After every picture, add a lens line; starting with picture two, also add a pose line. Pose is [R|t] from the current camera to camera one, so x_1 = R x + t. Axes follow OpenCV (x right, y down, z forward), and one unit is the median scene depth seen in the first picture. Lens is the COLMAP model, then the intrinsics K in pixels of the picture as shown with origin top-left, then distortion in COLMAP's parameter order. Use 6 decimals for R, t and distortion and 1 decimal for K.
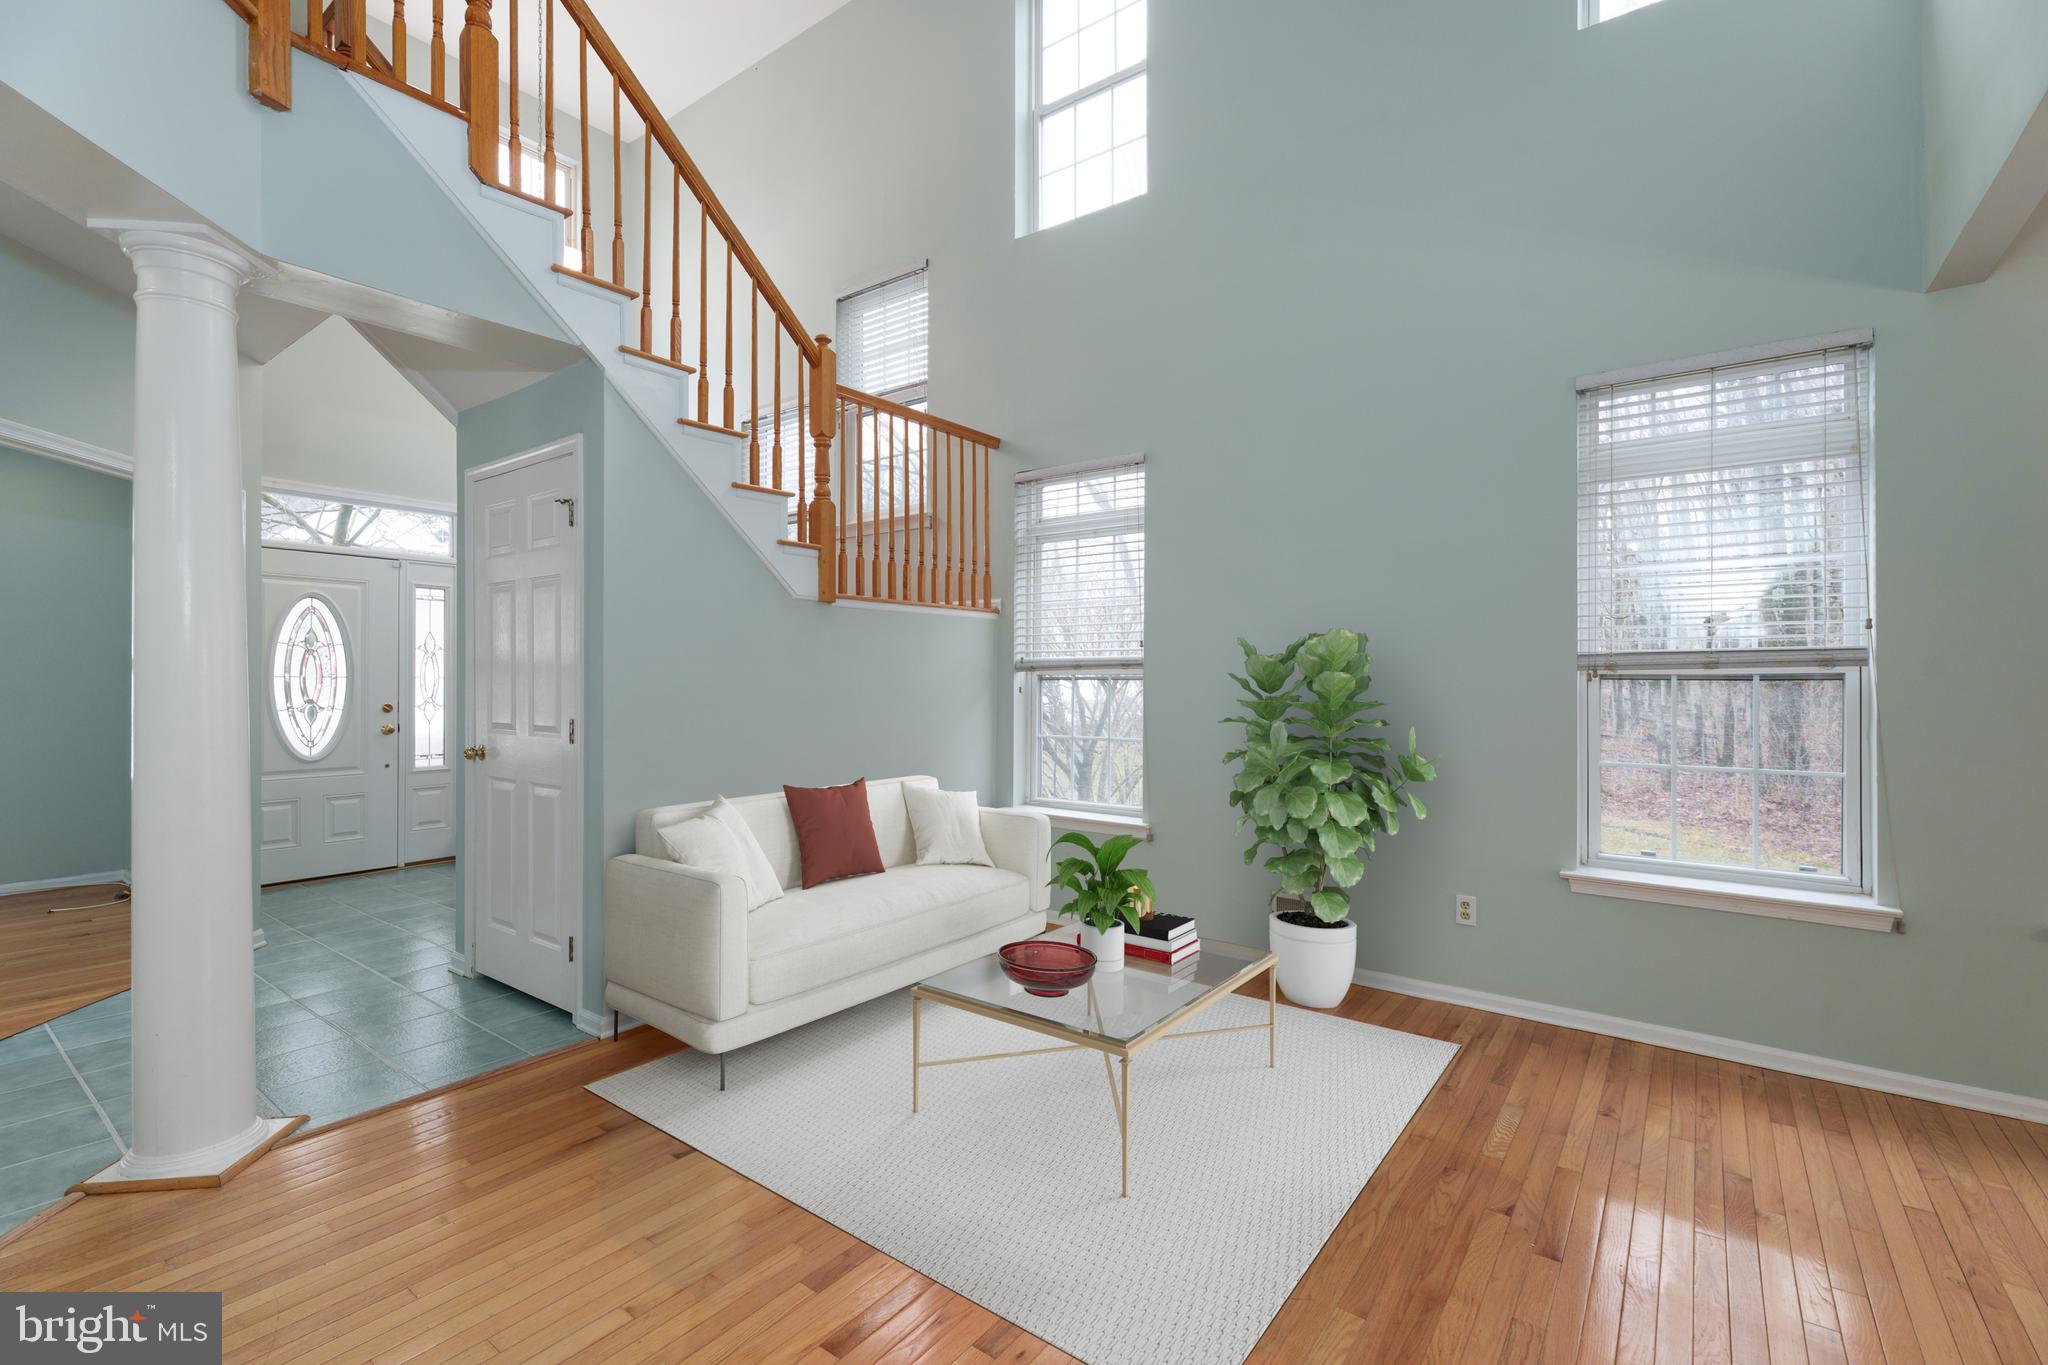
lens RADIAL K [[912.8, 0, 1005.6], [0, 912.8, 686.9], [0, 0, 1]] dist [-0.003270, -0.000698]
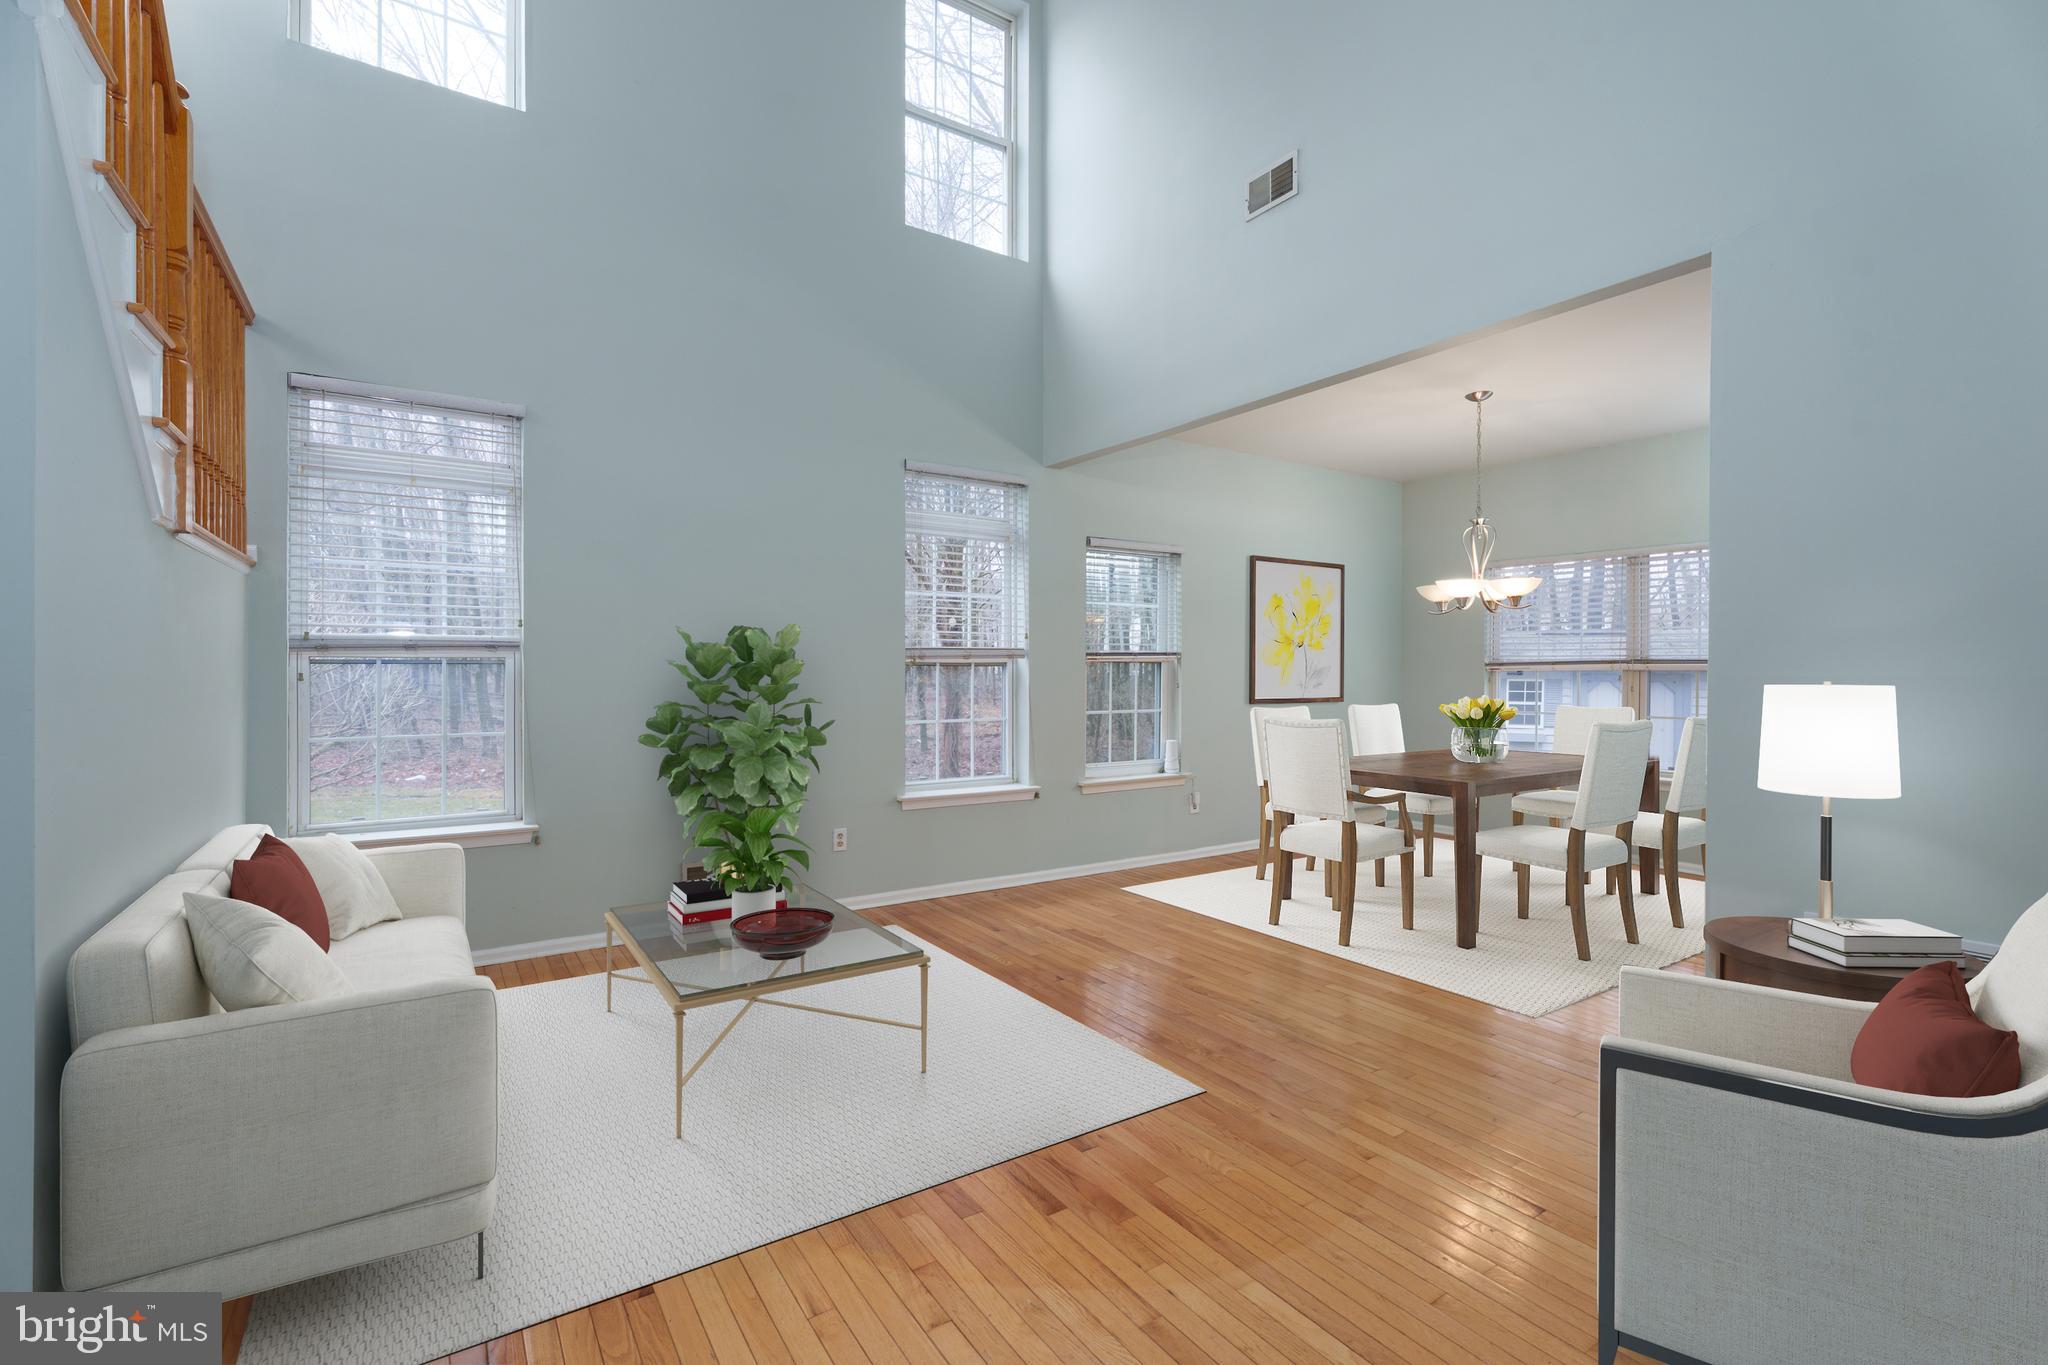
lens RADIAL K [[913.4, 0, 1038.5], [0, 913.4, 687.1], [0, 0, 1]] dist [-0.002746, -0.000309]
pose [[0.313845, -0.020272, 0.949258, -0.787983], [0.003575, 0.999790, 0.020169, -0.003210], [-0.949467, -0.002936, 0.313852, 0.369420]]
